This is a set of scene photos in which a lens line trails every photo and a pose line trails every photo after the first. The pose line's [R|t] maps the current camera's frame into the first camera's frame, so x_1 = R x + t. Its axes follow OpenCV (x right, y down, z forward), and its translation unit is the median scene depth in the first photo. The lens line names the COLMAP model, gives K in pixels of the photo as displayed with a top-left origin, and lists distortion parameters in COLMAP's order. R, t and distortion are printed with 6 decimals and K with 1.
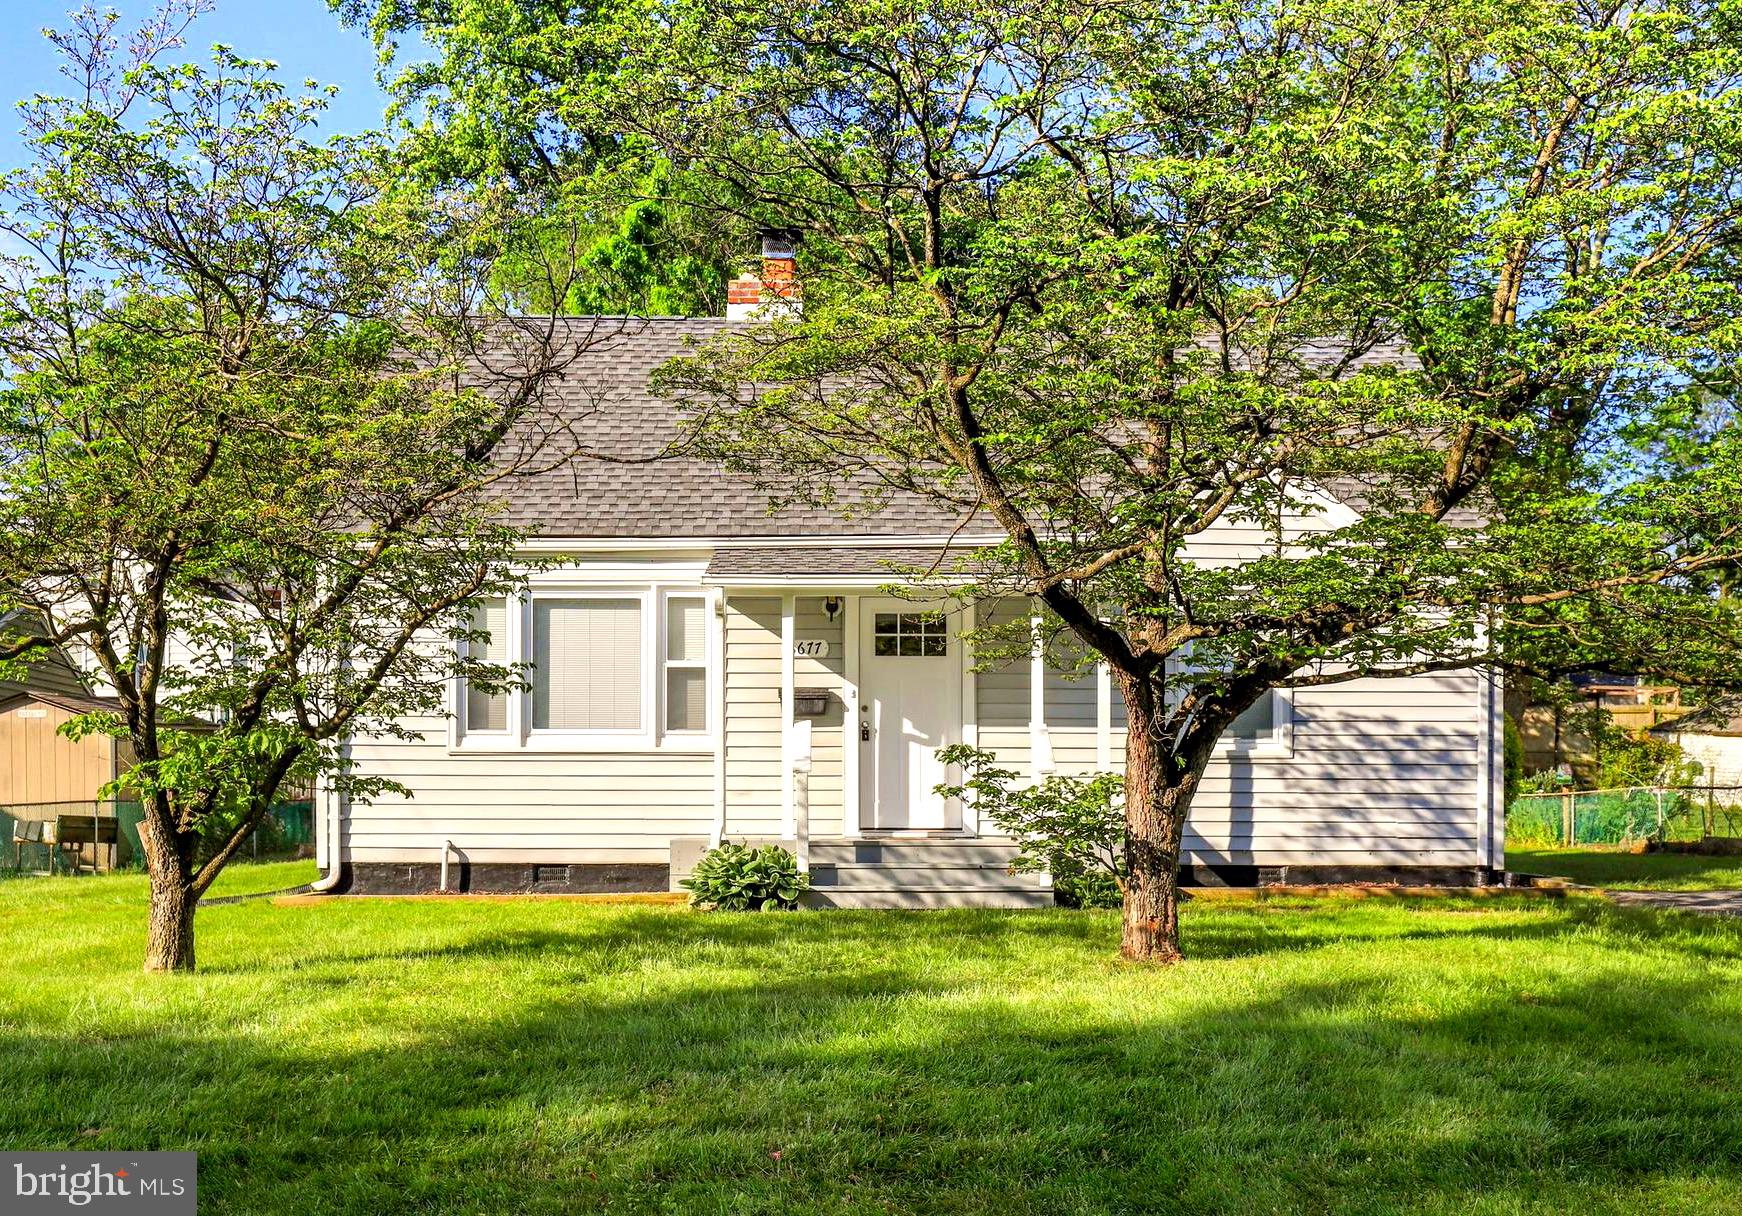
lens RADIAL K [[2094.1, 0, 871.1], [0, 2094.1, 610.5], [0, 0, 1]] dist [-0.022383, 0.000000]
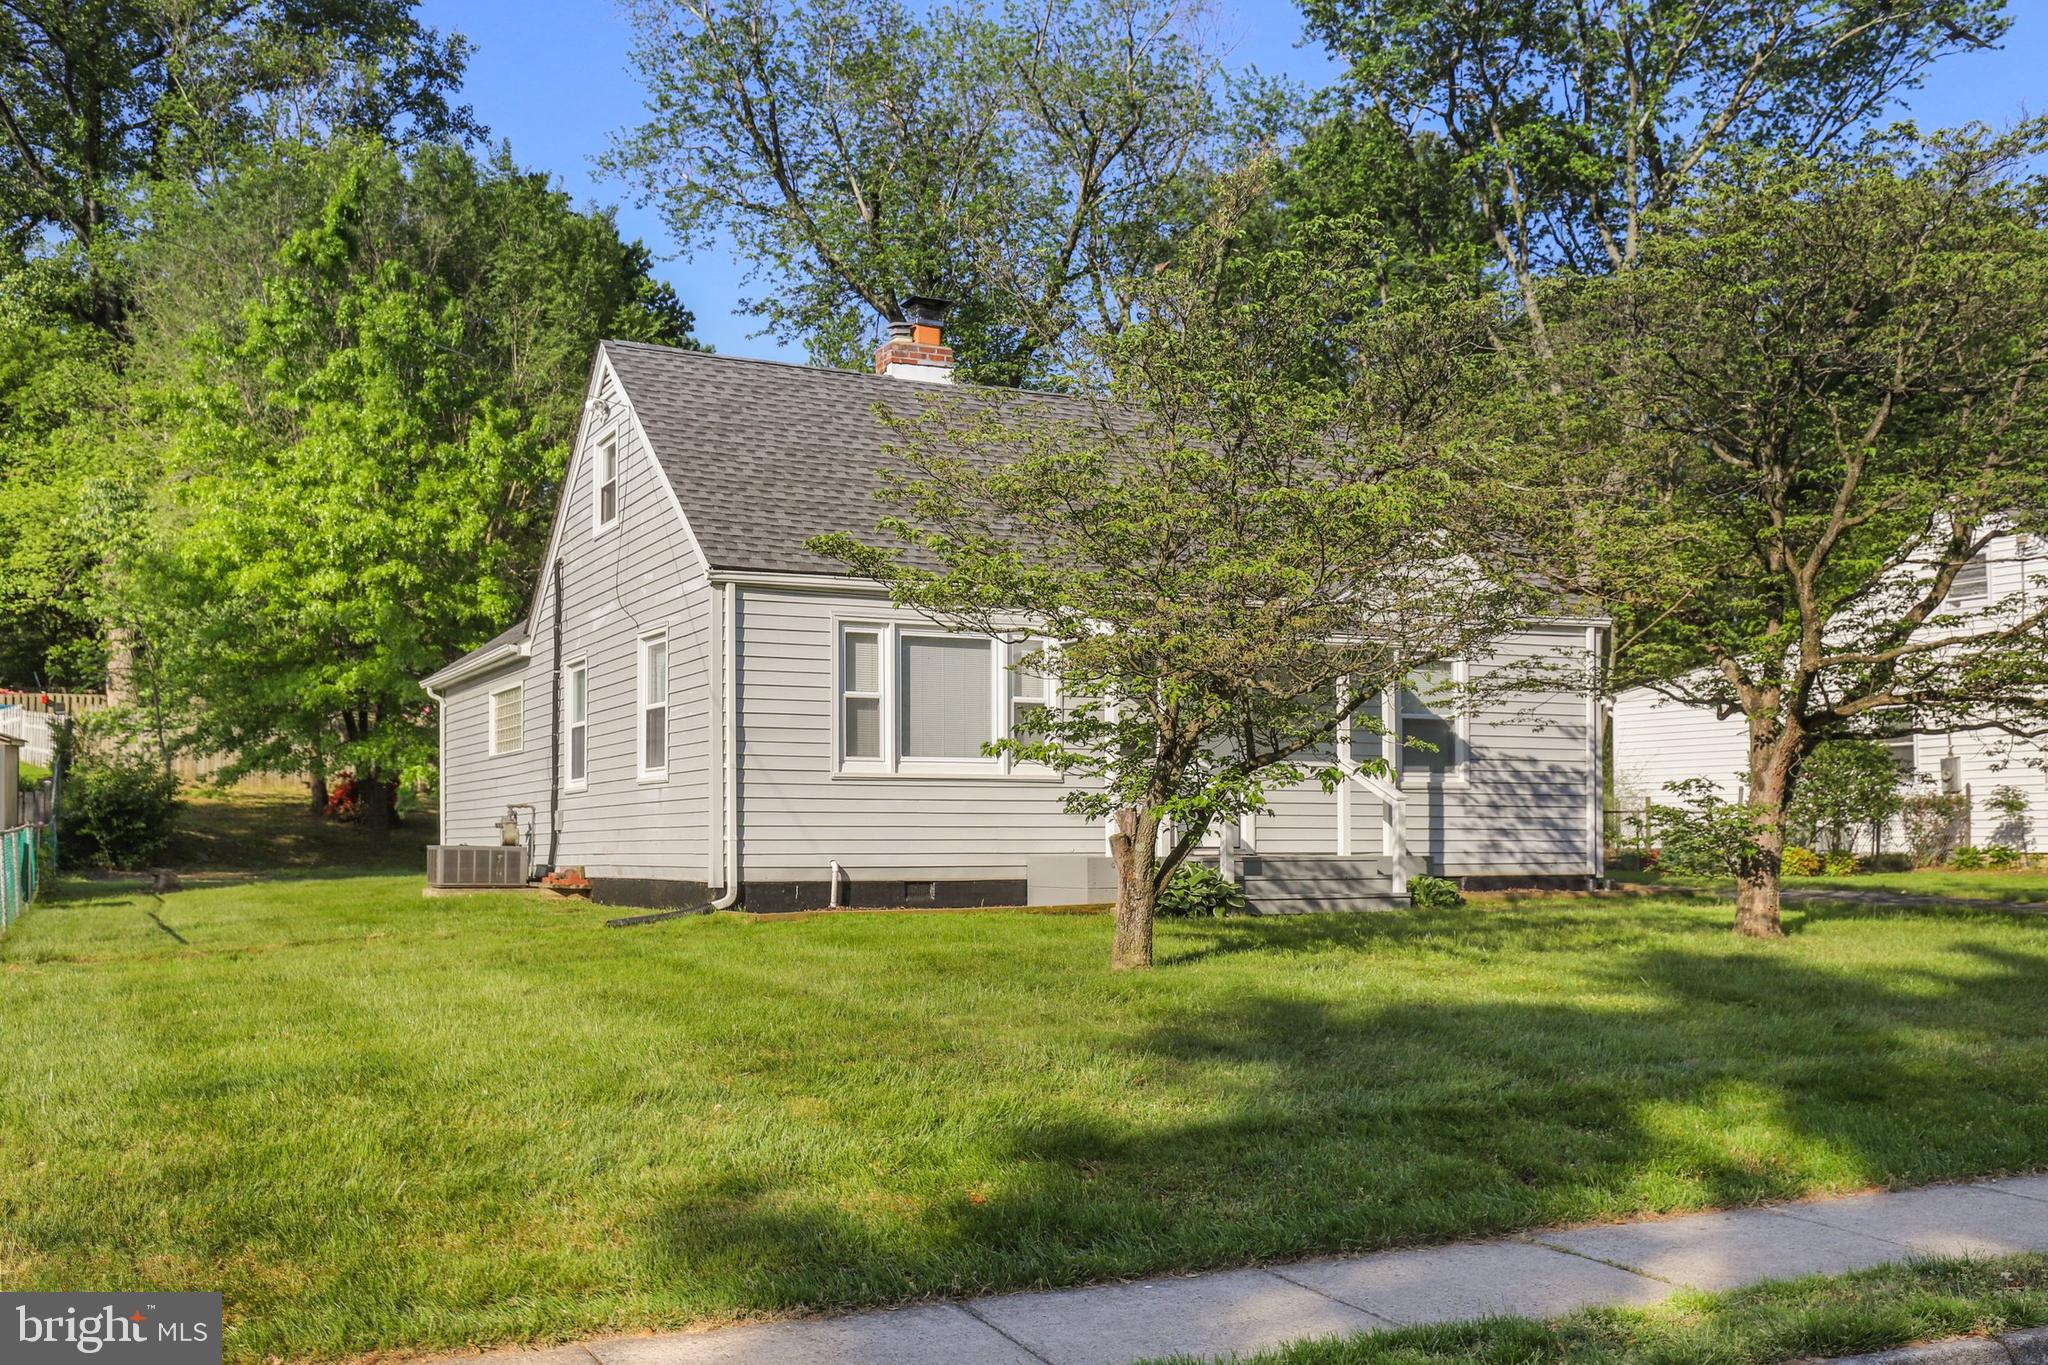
lens RADIAL K [[2083.8, 0, 1023.9], [0, 2083.8, 683.1], [0, 0, 1]] dist [-0.024070, 0.000000]
pose [[0.899203, 0.030927, 0.436437, -0.575667], [-0.041017, 0.999064, 0.013711, 0.001842], [-0.435605, -0.030230, 0.899630, 0.009725]]
